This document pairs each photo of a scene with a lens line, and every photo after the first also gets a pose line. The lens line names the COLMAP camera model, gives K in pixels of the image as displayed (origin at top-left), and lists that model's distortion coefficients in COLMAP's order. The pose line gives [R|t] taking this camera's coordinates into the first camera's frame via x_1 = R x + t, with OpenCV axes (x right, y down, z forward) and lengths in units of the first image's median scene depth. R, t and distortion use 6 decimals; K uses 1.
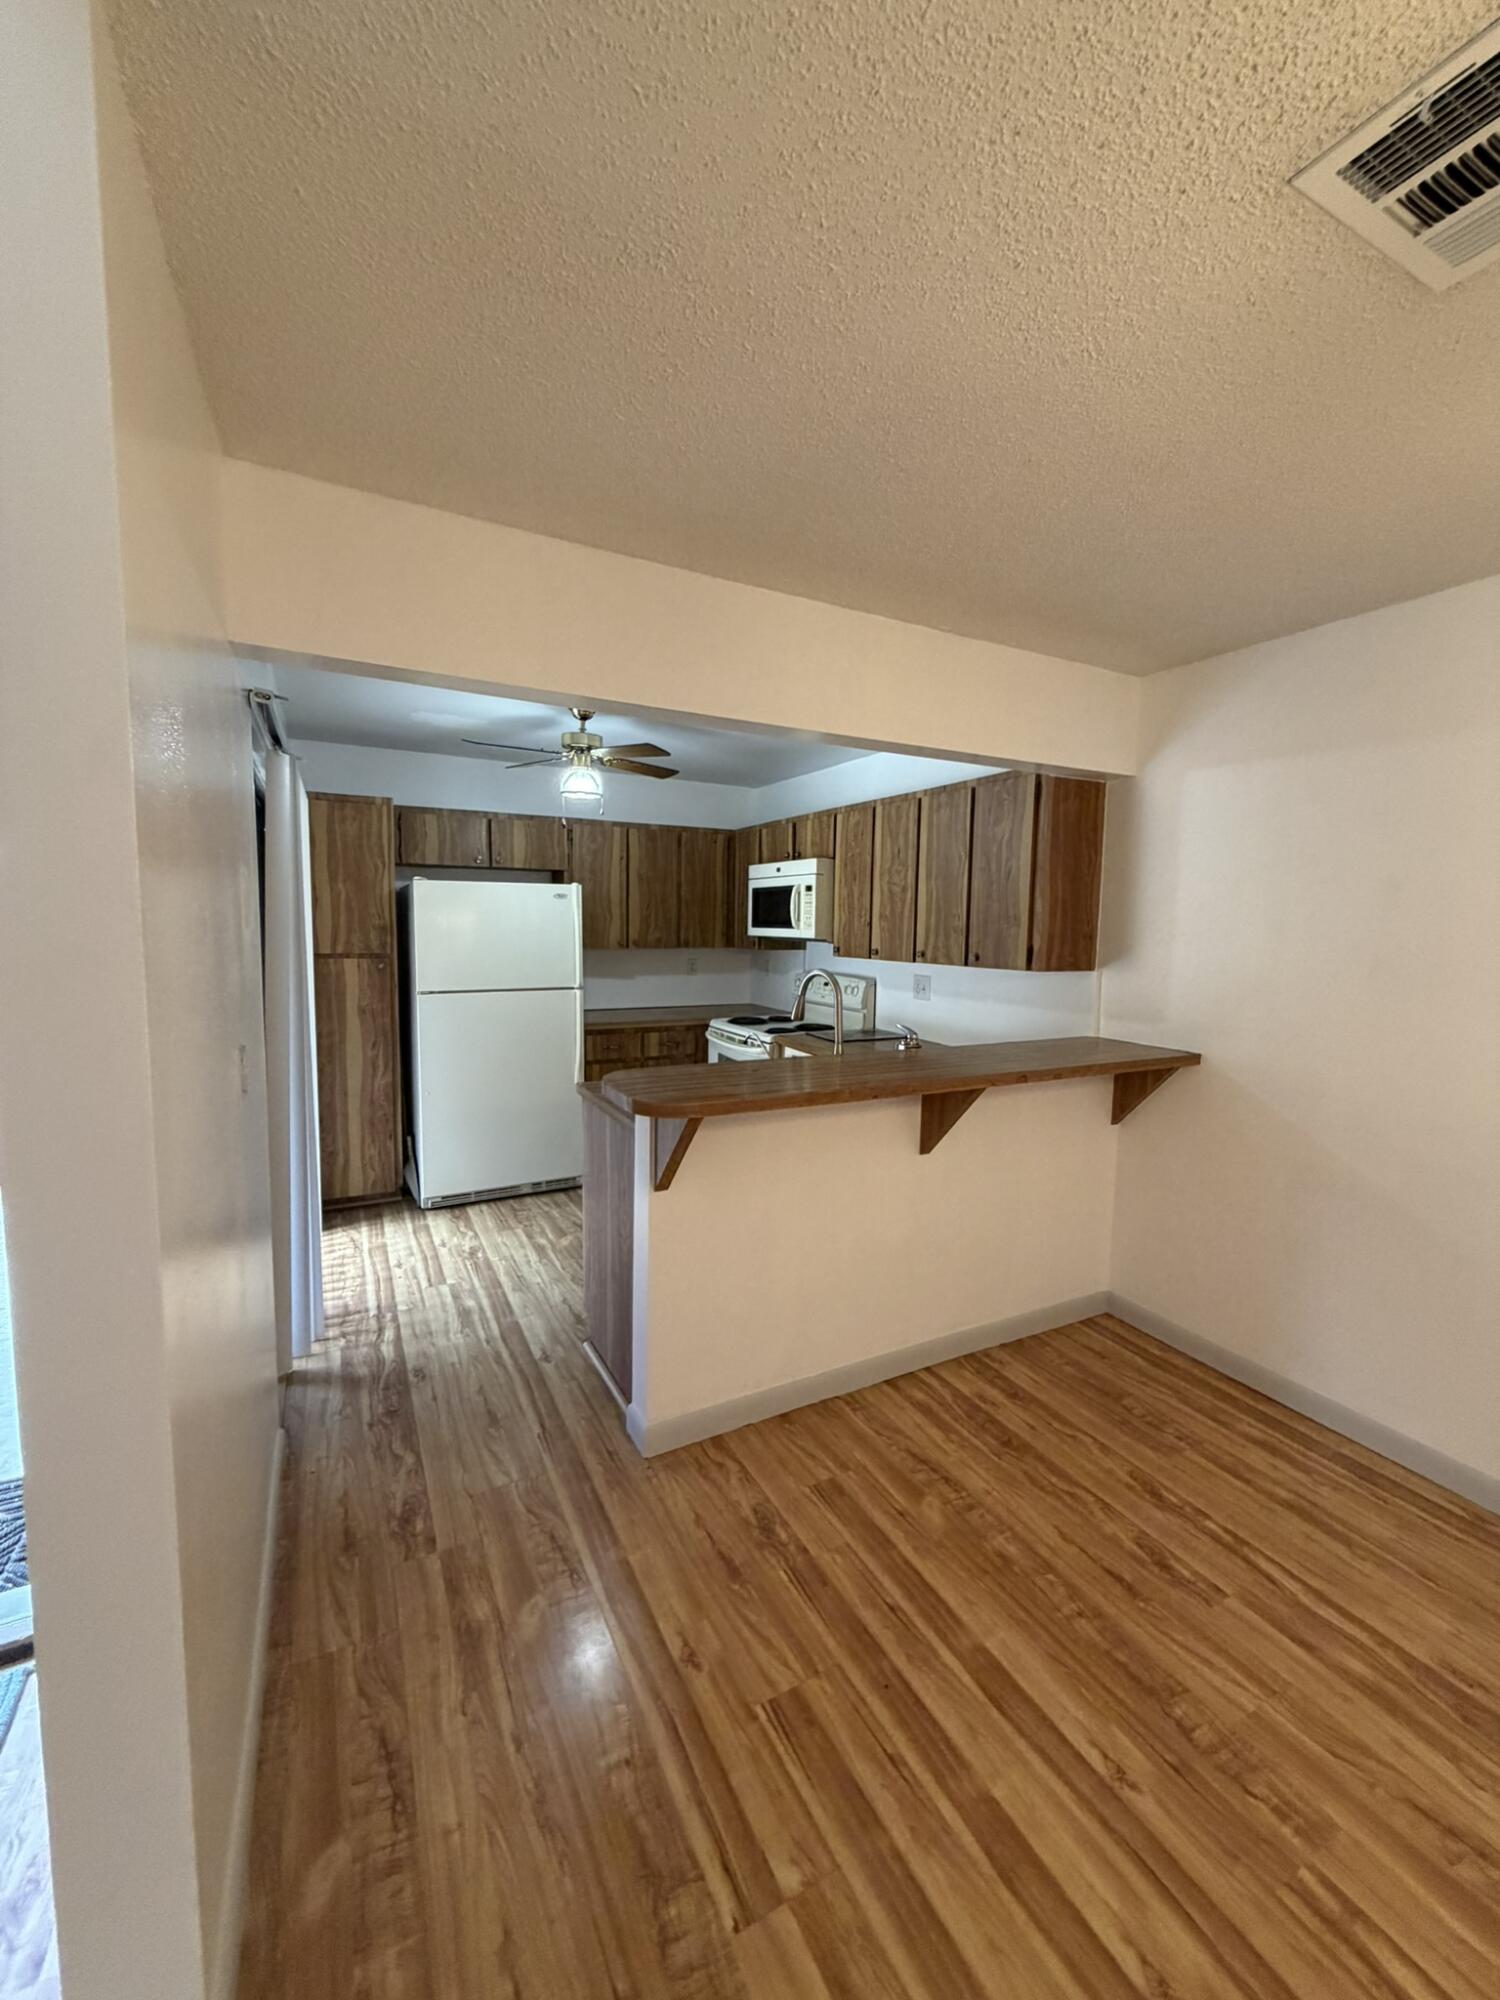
lens RADIAL K [[803.4, 0, 756.3], [0, 803.4, 998.7], [0, 0, 1]] dist [0.000797, -0.001334]
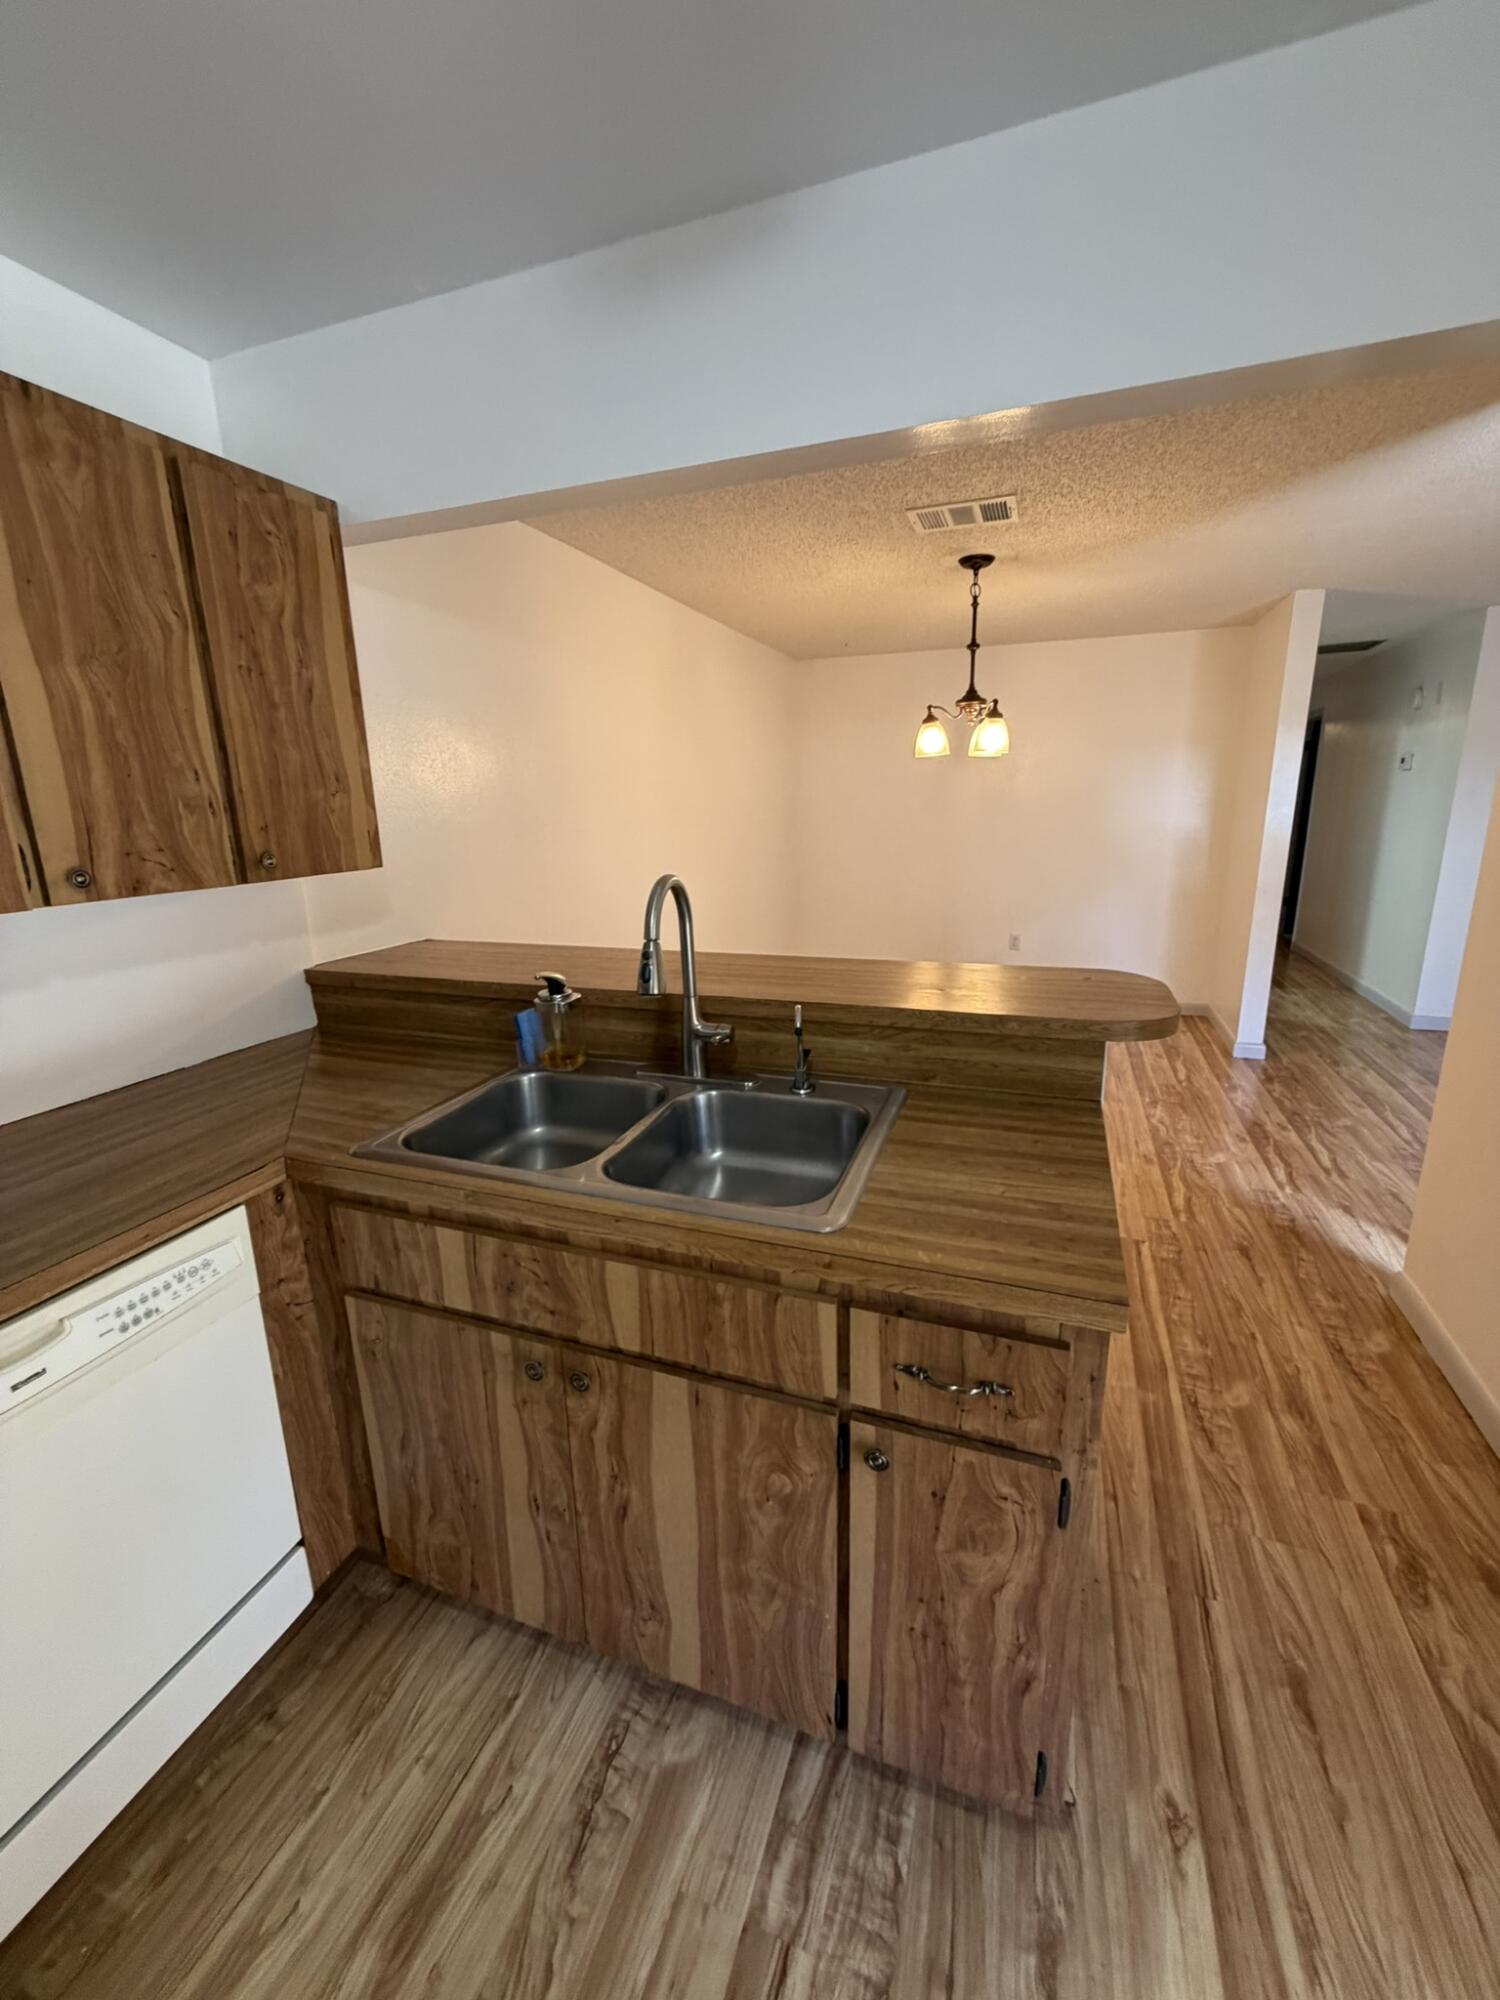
lens RADIAL K [[803.4, 0, 735.5], [0, 803.4, 1000.2], [0, 0, 1]] dist [0.000797, -0.001334]
pose [[-0.662912, -0.183906, 0.725759, -0.347075], [0.081868, 0.945744, 0.314429, -0.124162], [-0.744208, 0.267855, -0.611889, 1.361261]]
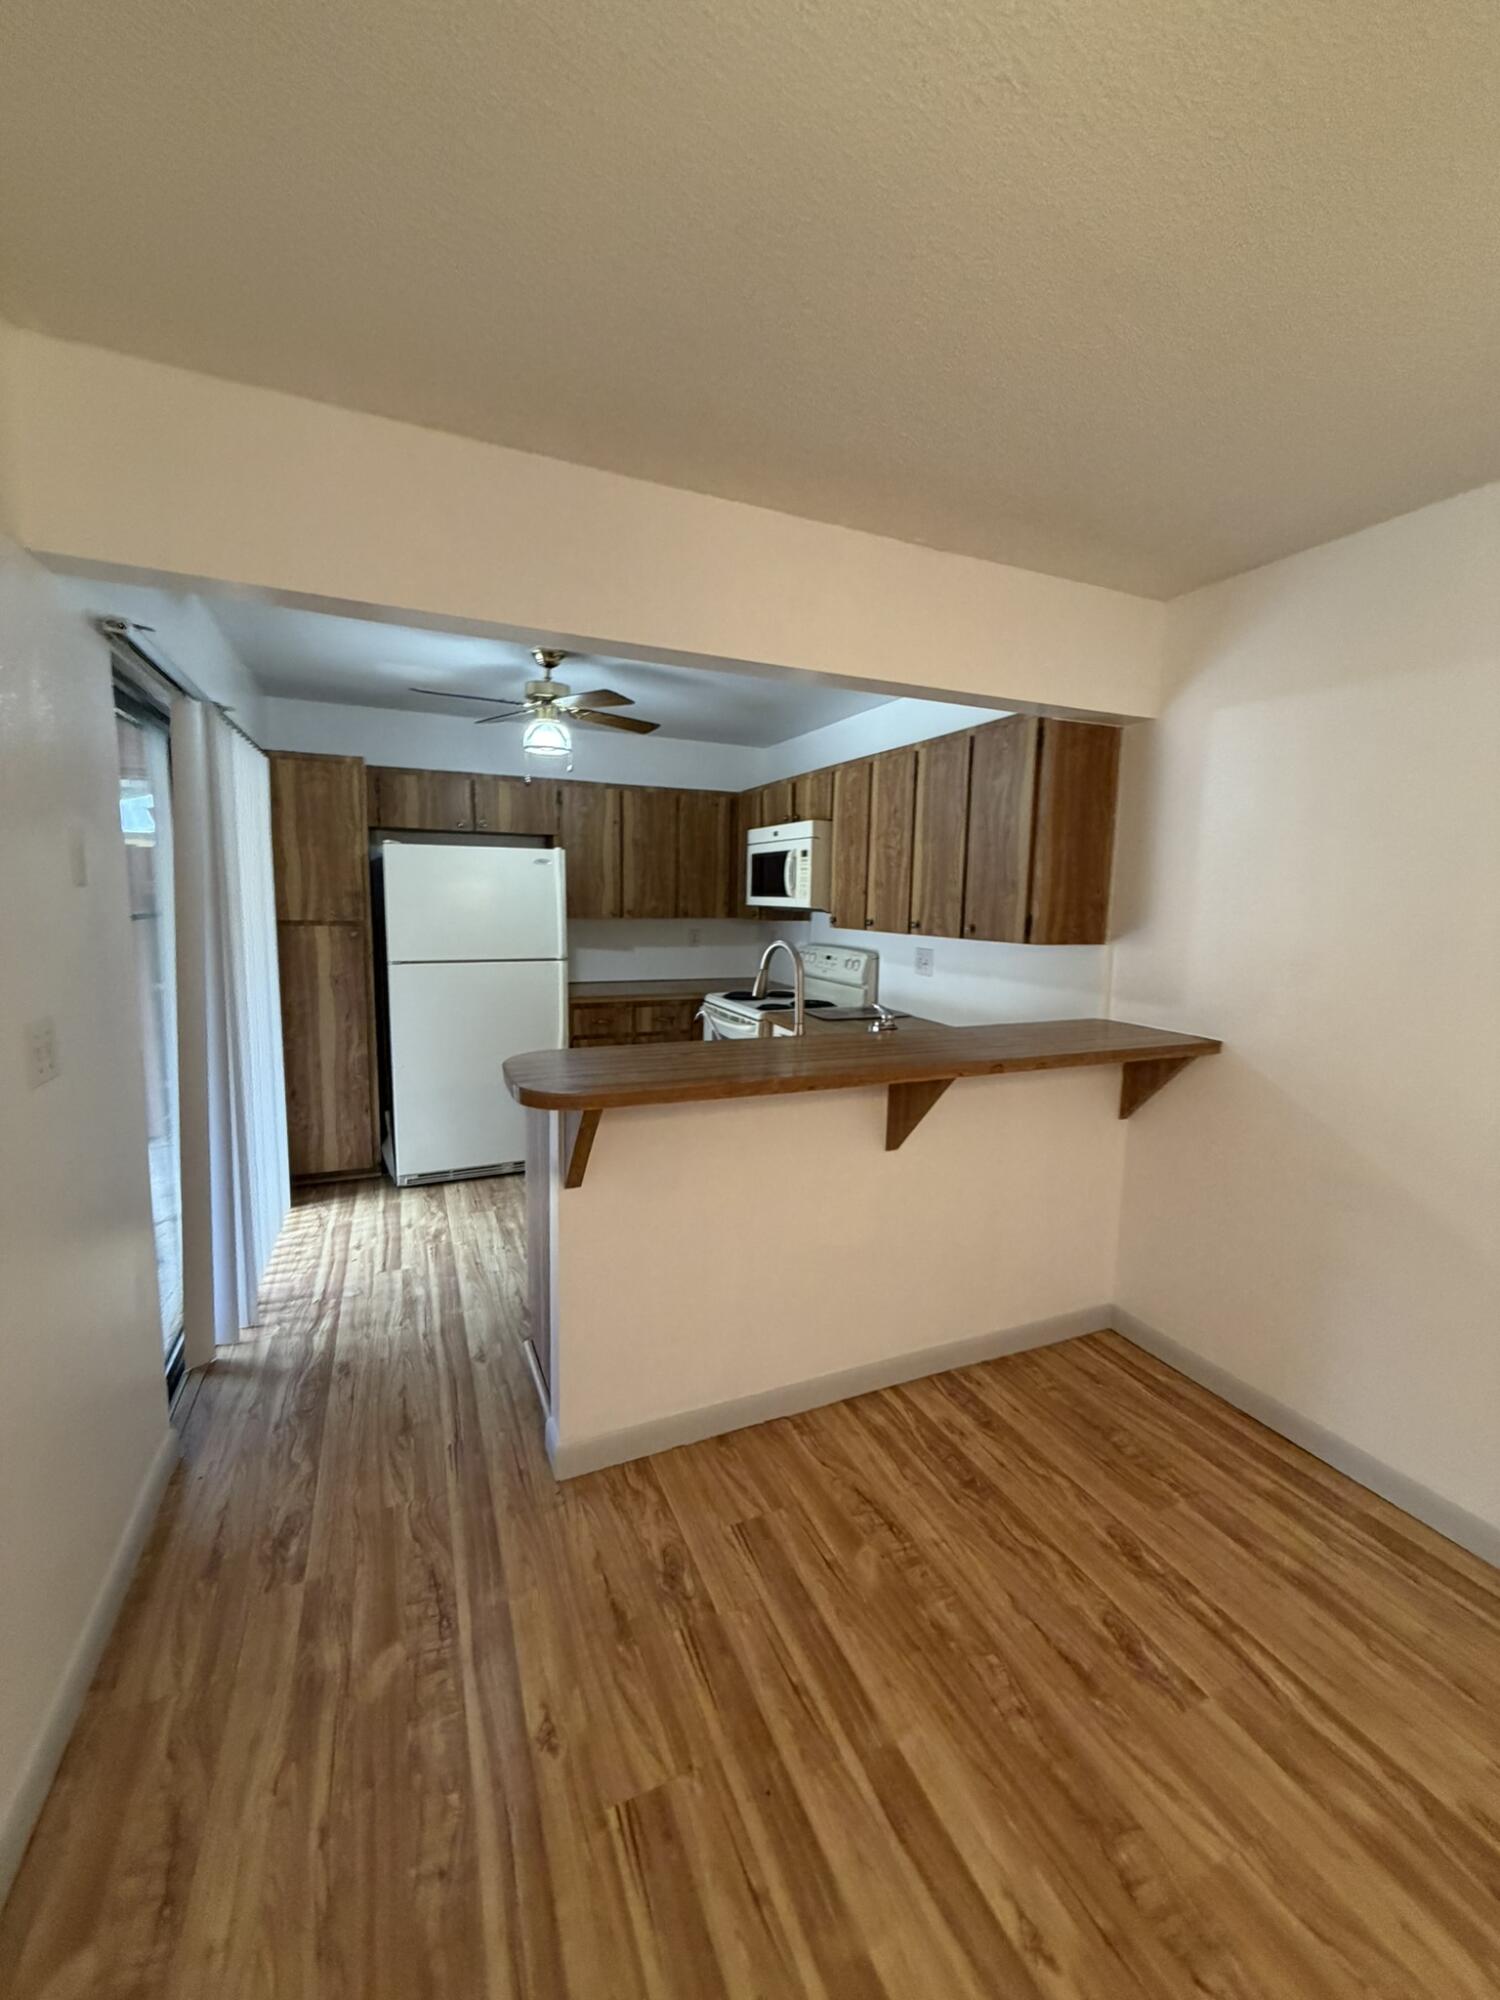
lens RADIAL K [[803.4, 0, 753.9], [0, 803.4, 998.3], [0, 0, 1]] dist [0.000797, -0.001334]
pose [[0.997674, 0.012562, -0.066992, 0.113709], [-0.010427, 0.999430, 0.032121, -0.000178], [0.067358, -0.031348, 0.997236, 0.111940]]
